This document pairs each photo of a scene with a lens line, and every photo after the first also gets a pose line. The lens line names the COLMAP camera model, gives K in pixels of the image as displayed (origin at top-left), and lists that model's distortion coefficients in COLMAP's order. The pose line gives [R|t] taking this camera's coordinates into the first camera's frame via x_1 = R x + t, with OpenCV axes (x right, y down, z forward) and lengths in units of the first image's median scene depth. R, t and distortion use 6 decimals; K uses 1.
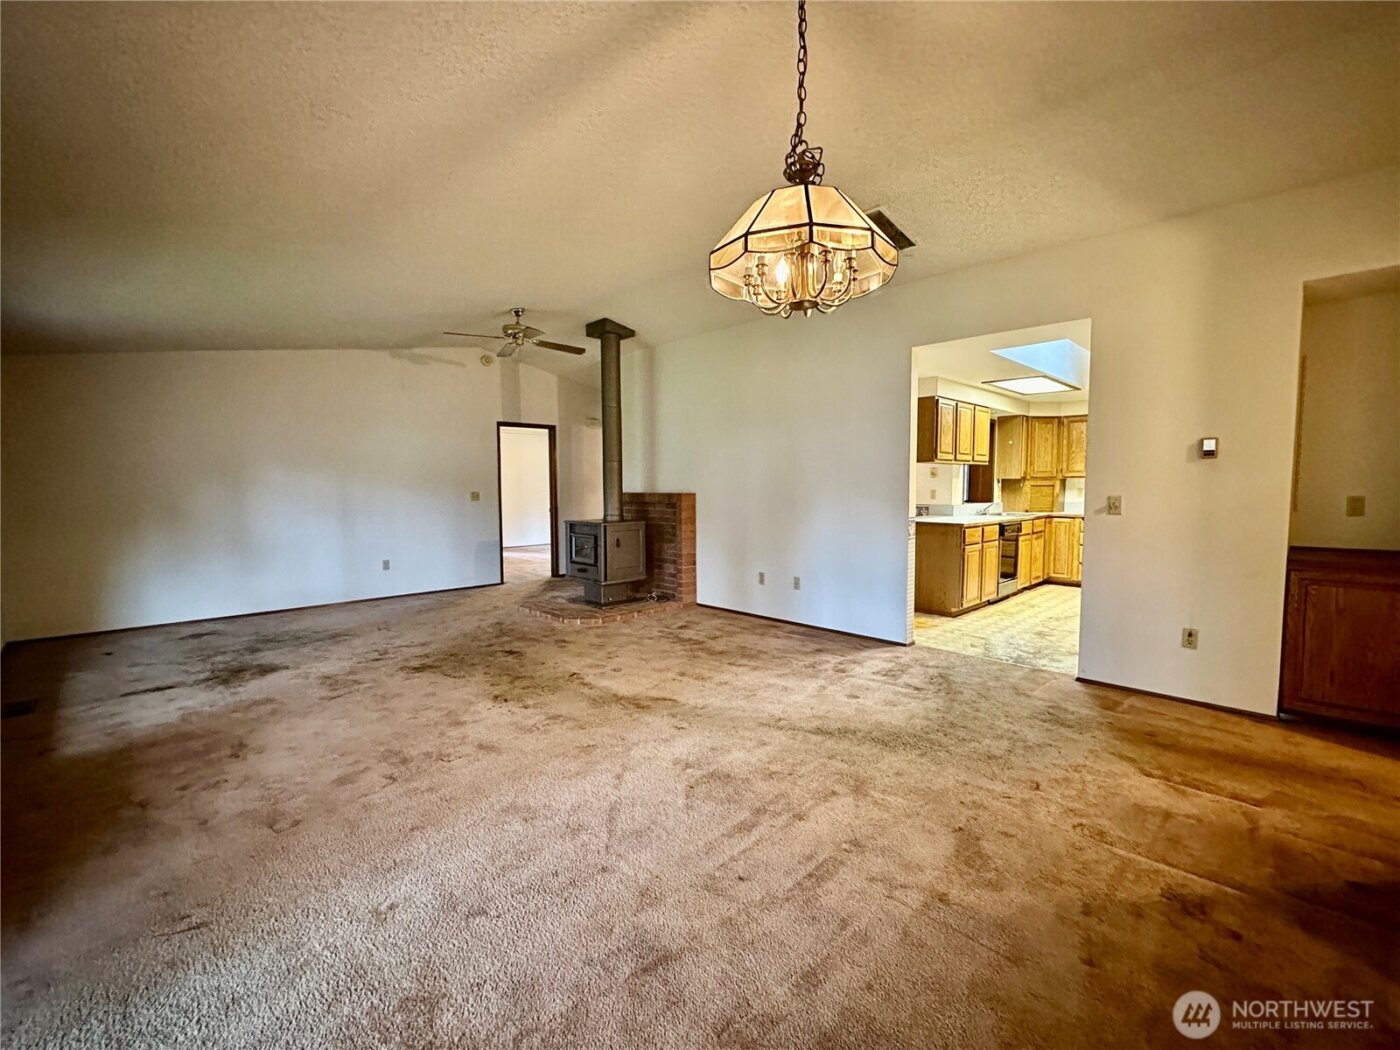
lens RADIAL K [[616.4, 0, 700.4], [0, 616.4, 521.3], [0, 0, 1]] dist [-0.000165, 0.000324]
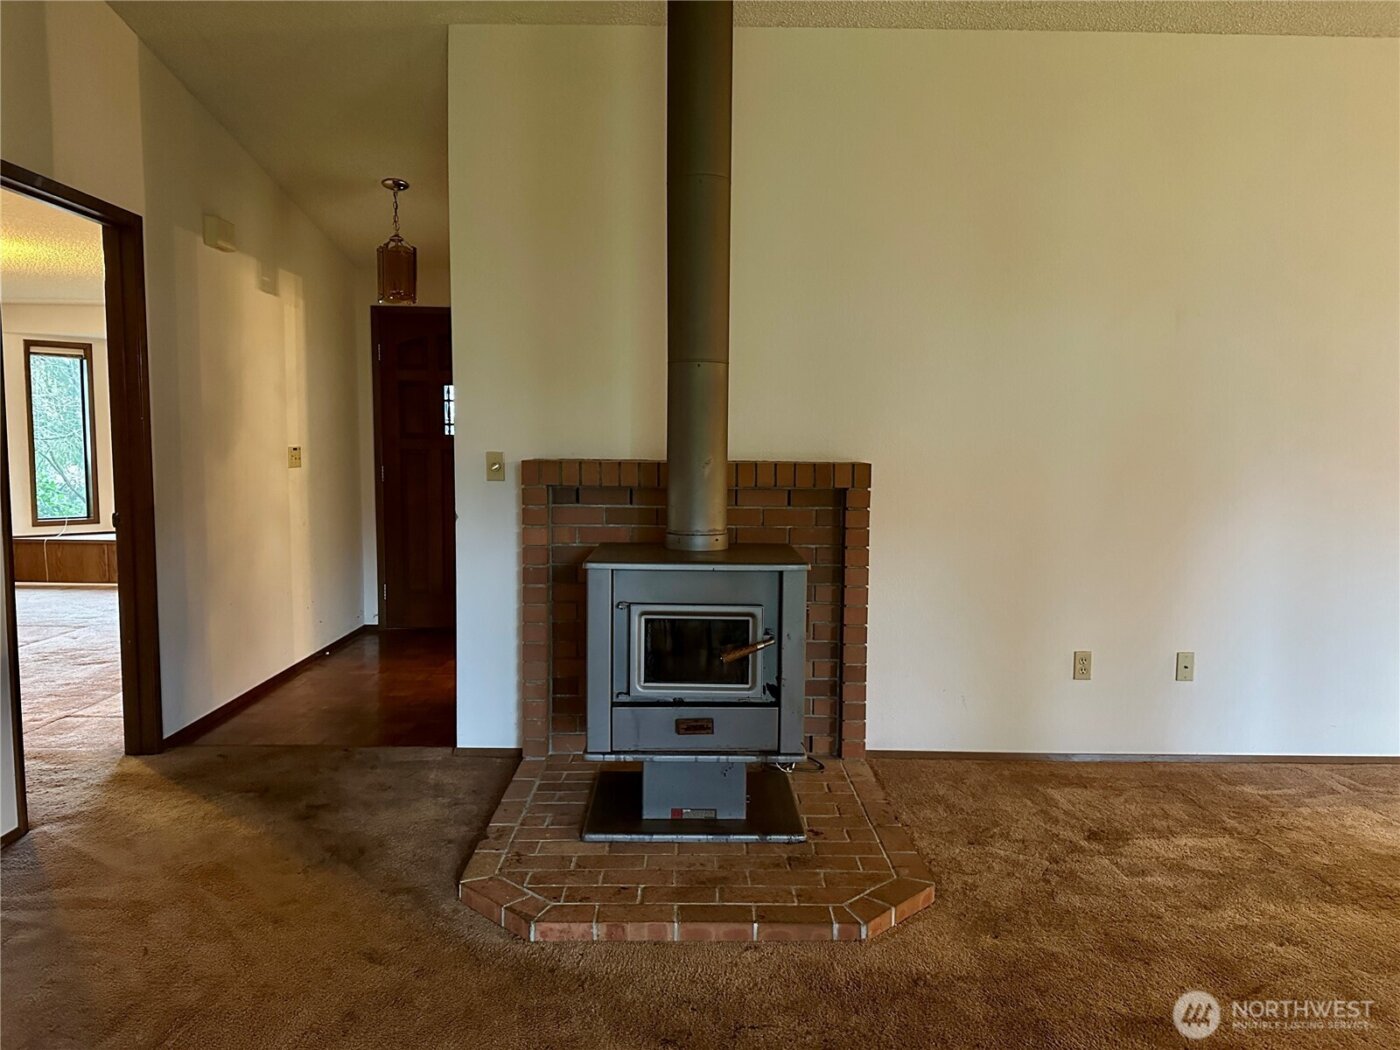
lens RADIAL K [[980.6, 0, 703.9], [0, 980.6, 527.4], [0, 0, 1]] dist [0.013942, -0.010157]
pose [[0.686583, -0.047835, 0.725477, -0.419190], [0.032071, 0.998855, 0.035509, -0.024721], [-0.726344, -0.001113, 0.687330, 0.551329]]
